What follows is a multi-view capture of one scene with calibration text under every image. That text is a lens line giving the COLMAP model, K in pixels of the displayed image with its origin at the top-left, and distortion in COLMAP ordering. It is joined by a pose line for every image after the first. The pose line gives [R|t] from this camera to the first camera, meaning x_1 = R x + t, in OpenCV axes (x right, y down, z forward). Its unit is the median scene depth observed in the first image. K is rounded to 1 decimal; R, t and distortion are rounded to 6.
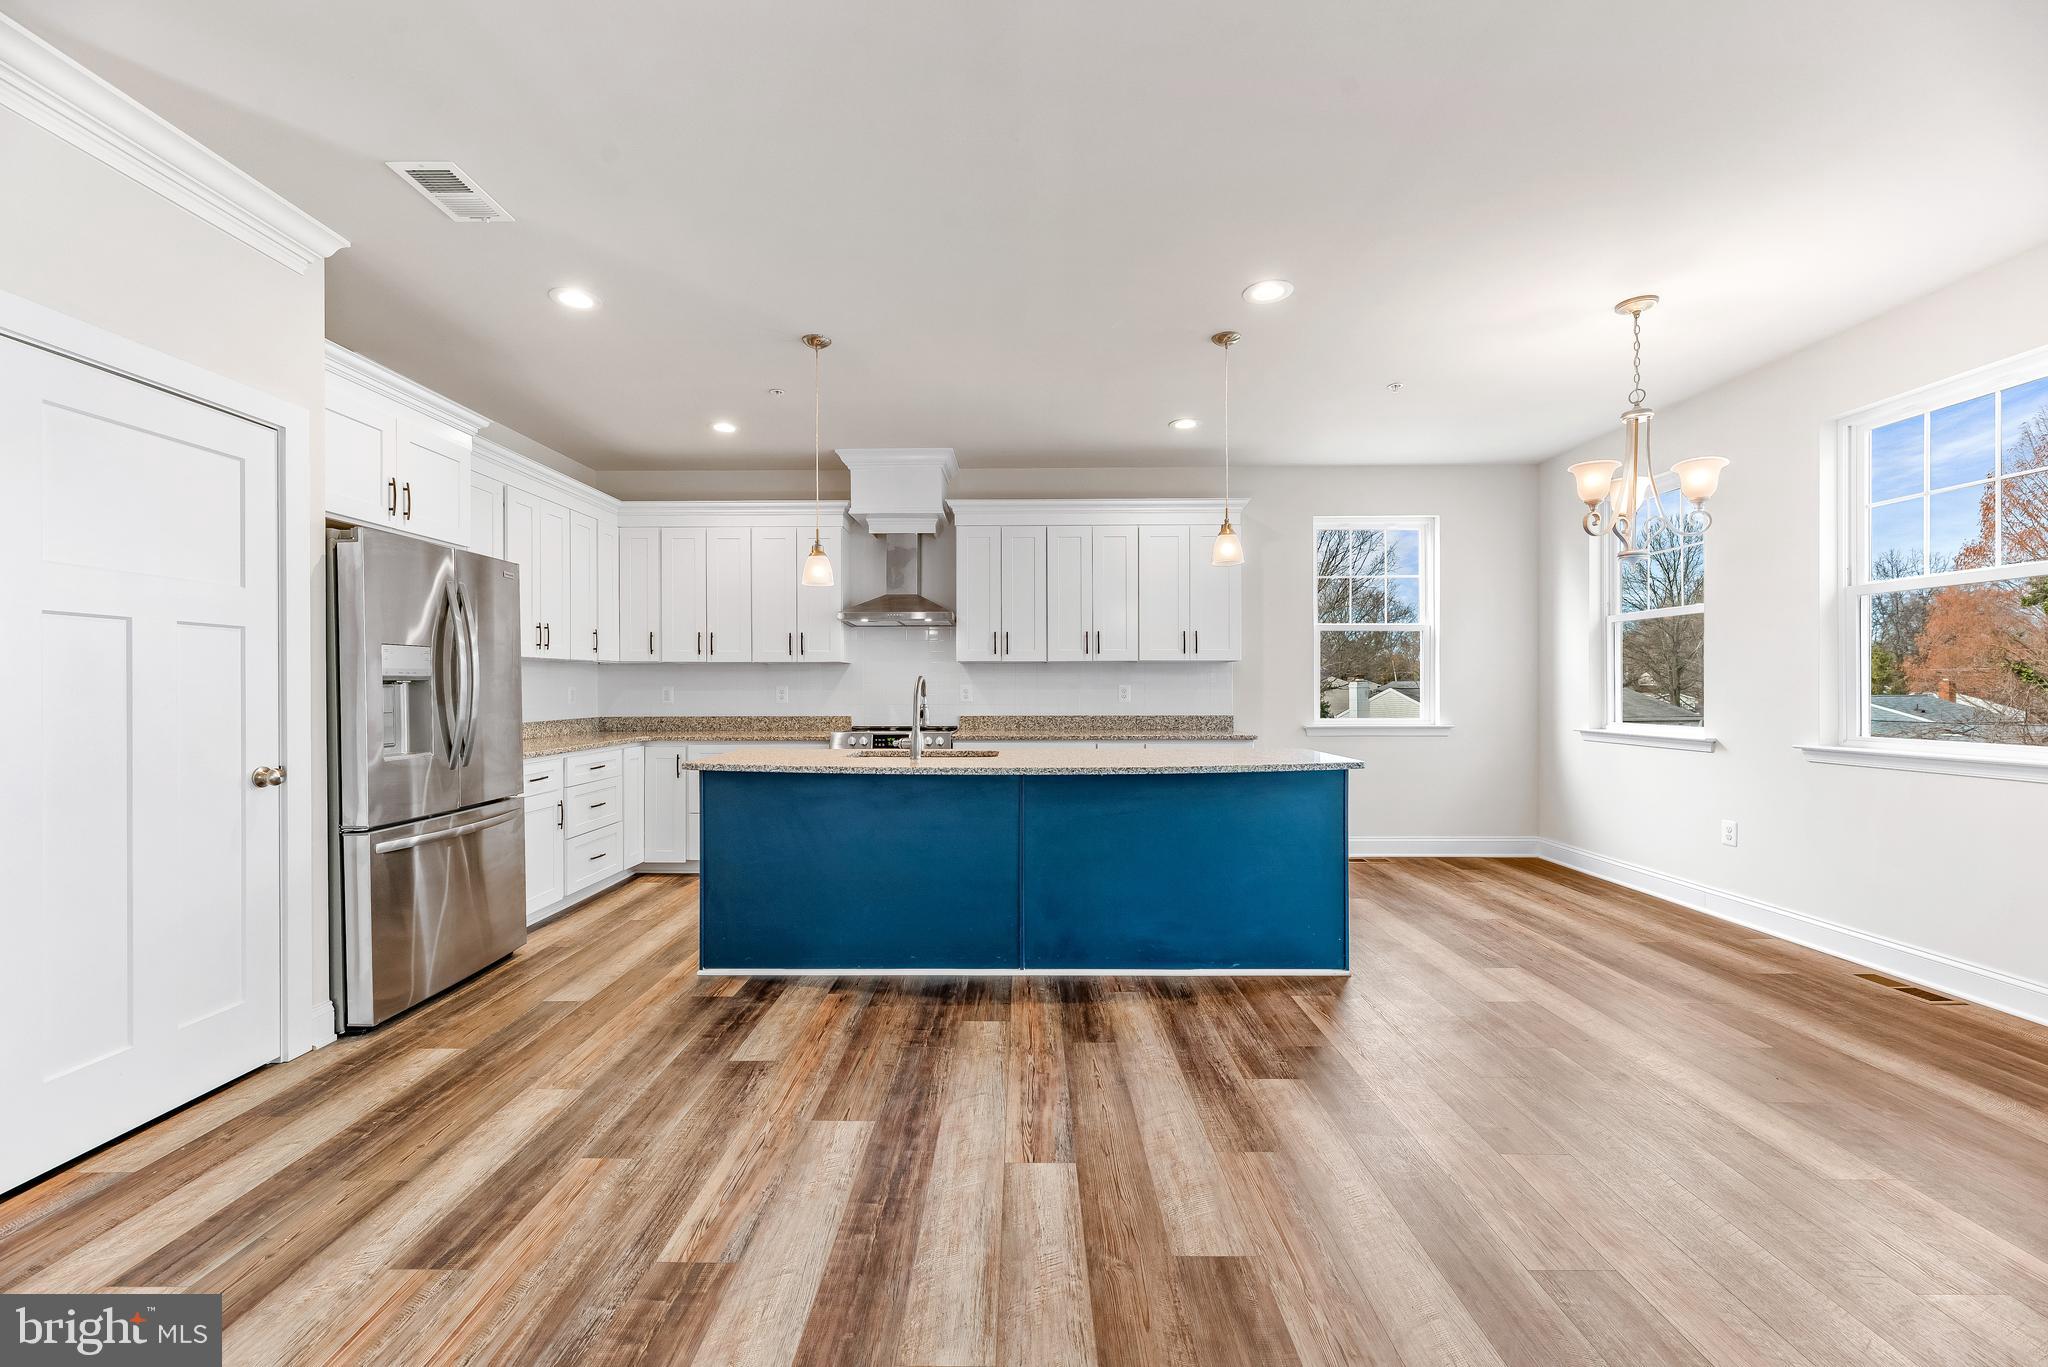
lens RADIAL K [[826.3, 0, 1012.9], [0, 826.3, 687.7], [0, 0, 1]] dist [0.000106, -0.000153]
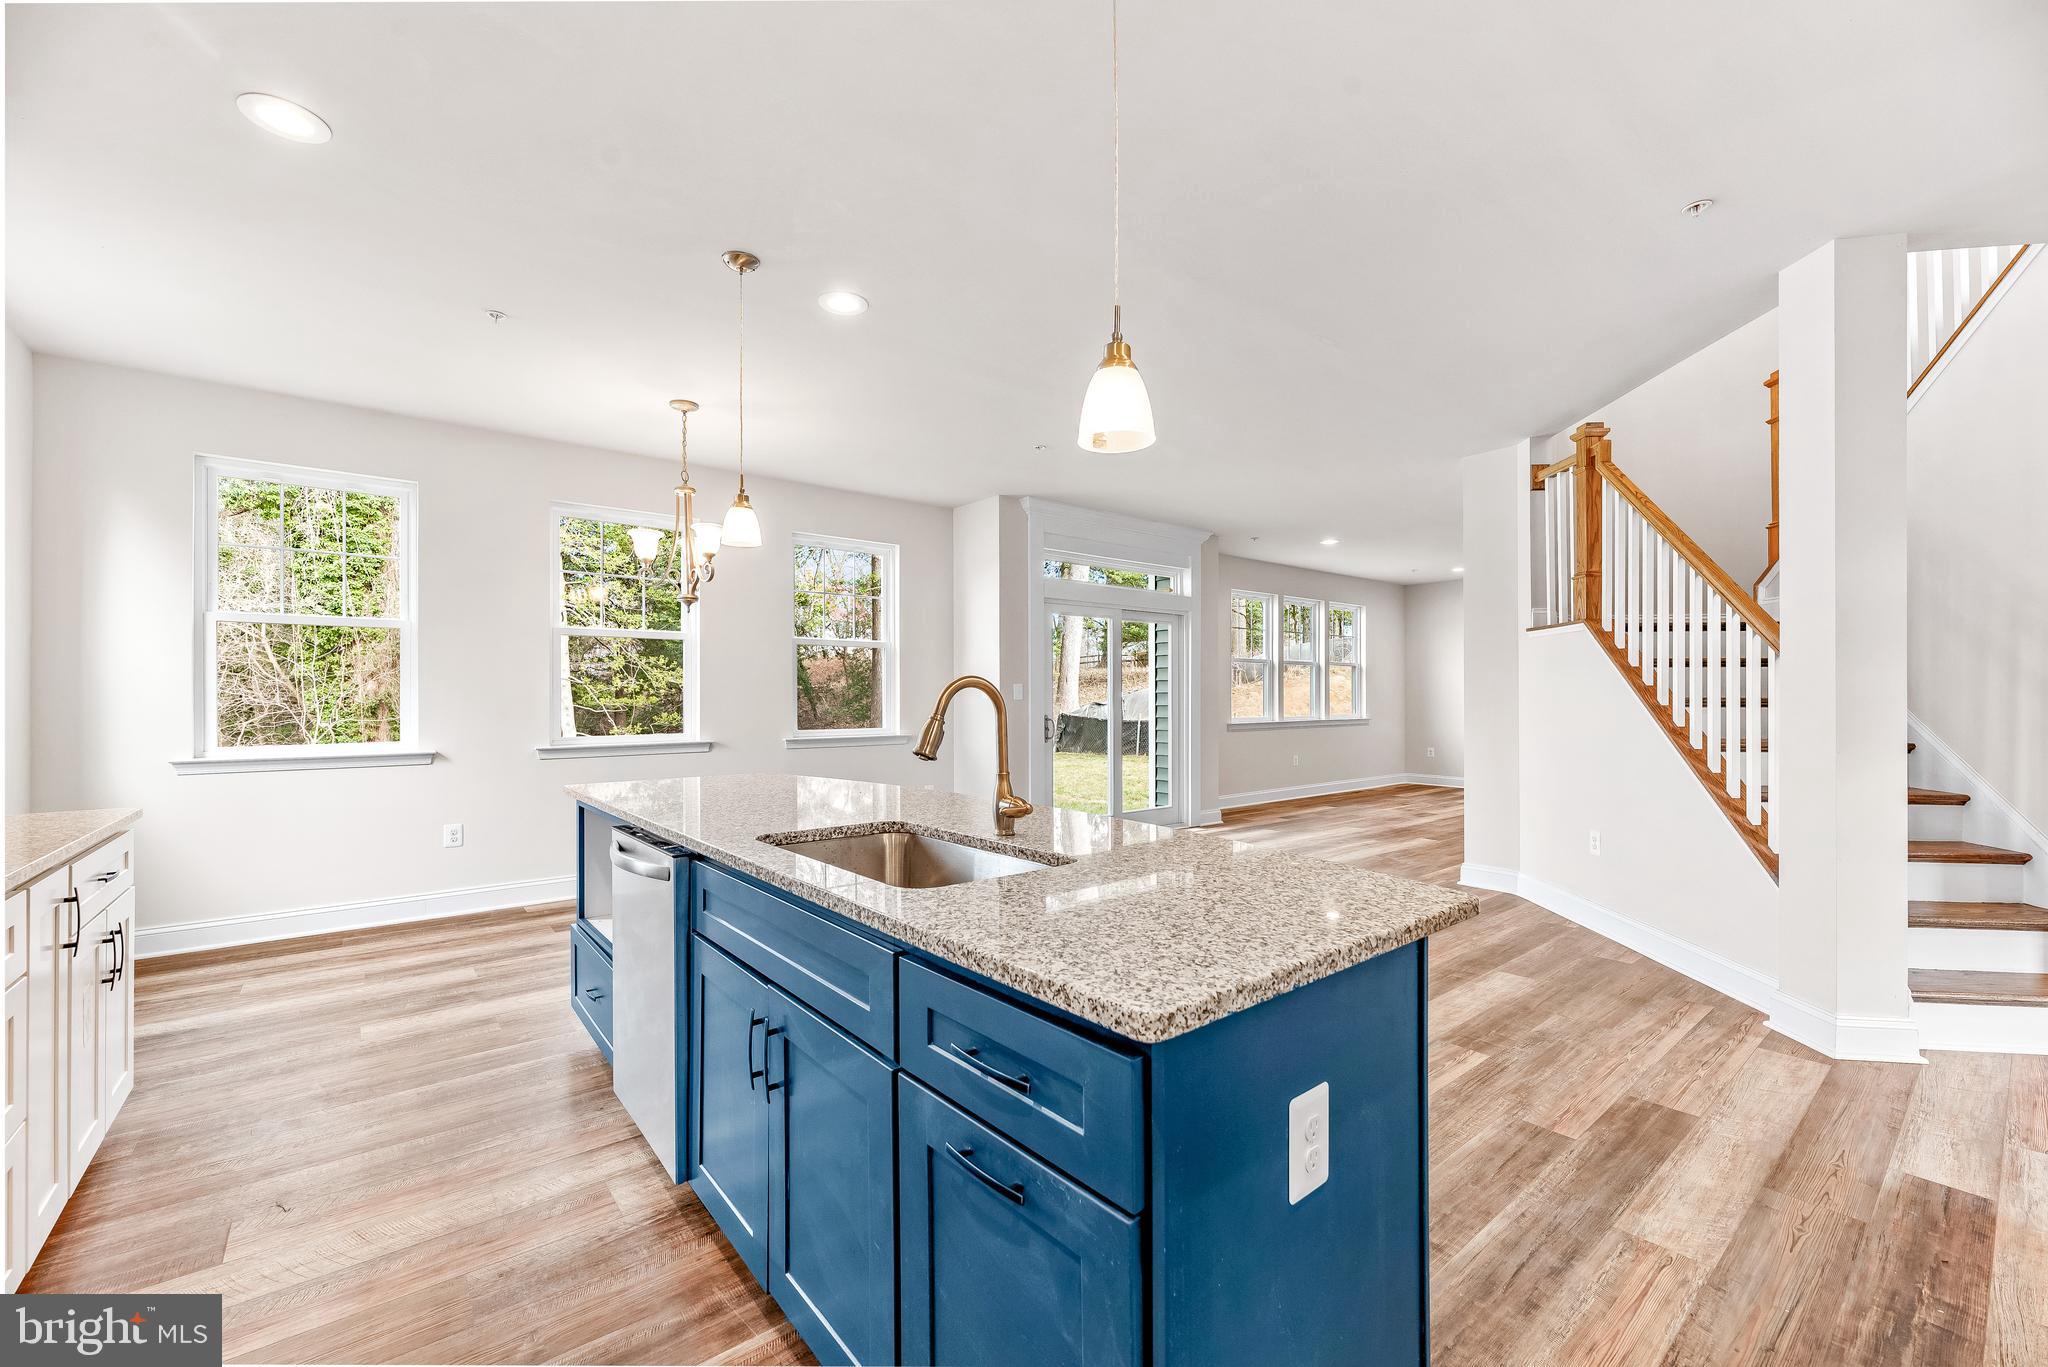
lens RADIAL K [[824.4, 0, 1013.4], [0, 824.4, 695.6], [0, 0, 1]] dist [-0.000533, -0.000009]
pose [[-0.635421, 0.007368, 0.772131, -0.544834], [0.005877, 0.999972, -0.004706, 0.000173], [-0.772144, 0.001547, -0.635446, 1.372843]]
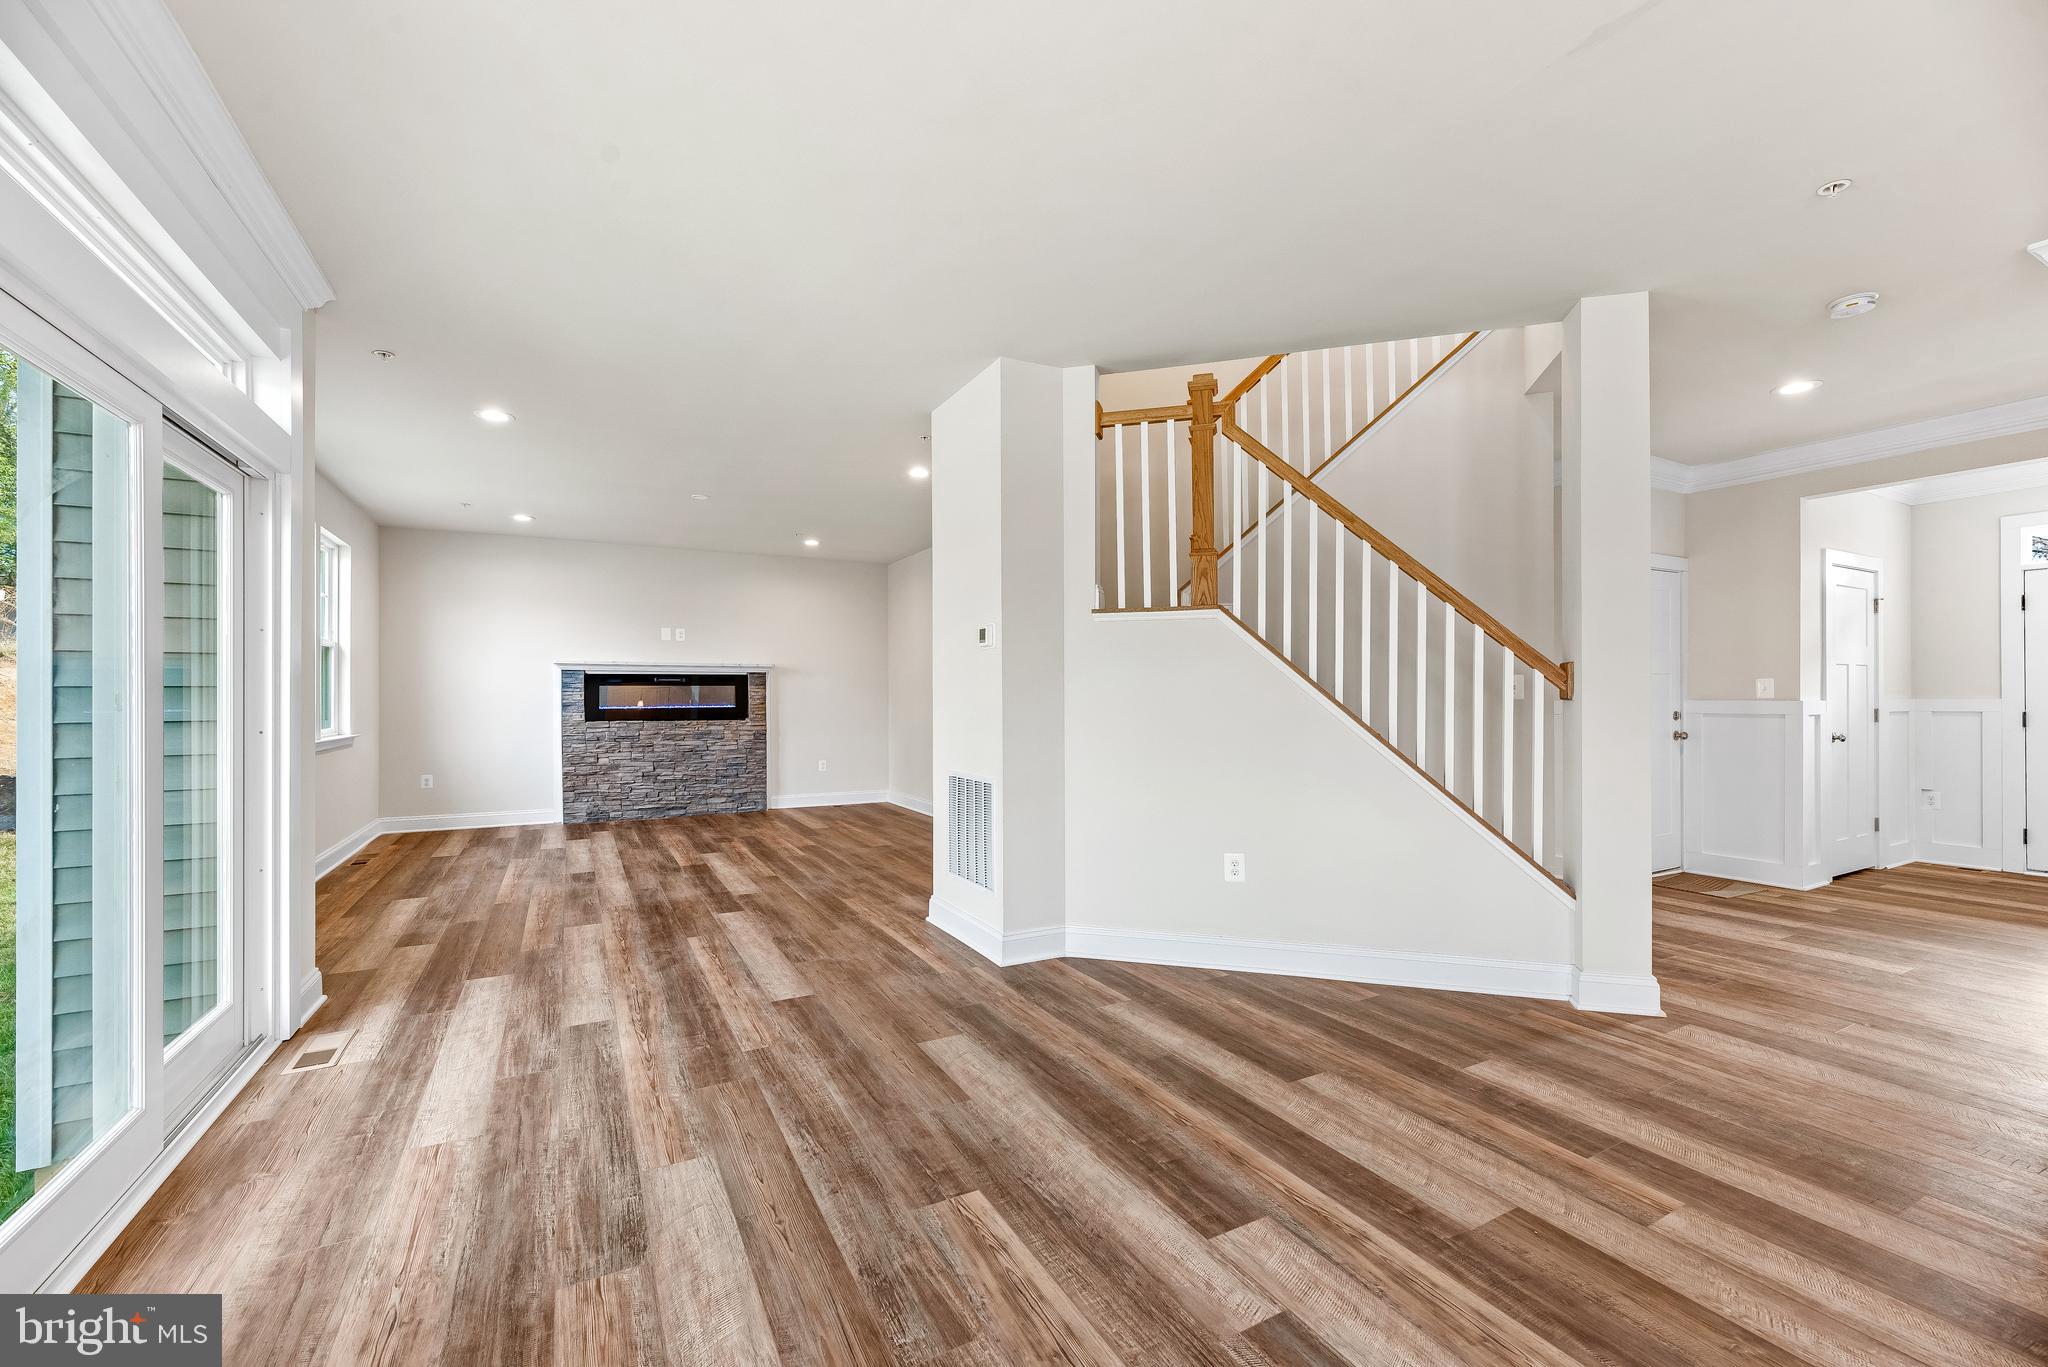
lens RADIAL K [[825.2, 0, 1013.9], [0, 825.2, 694.7], [0, 0, 1]] dist [0.000809, -0.000102]
pose [[-0.874750, 0.004953, -0.484548, 0.616414], [0.005697, 0.999984, -0.000062, -0.002592], [0.484540, -0.002814, -0.874764, 0.700945]]
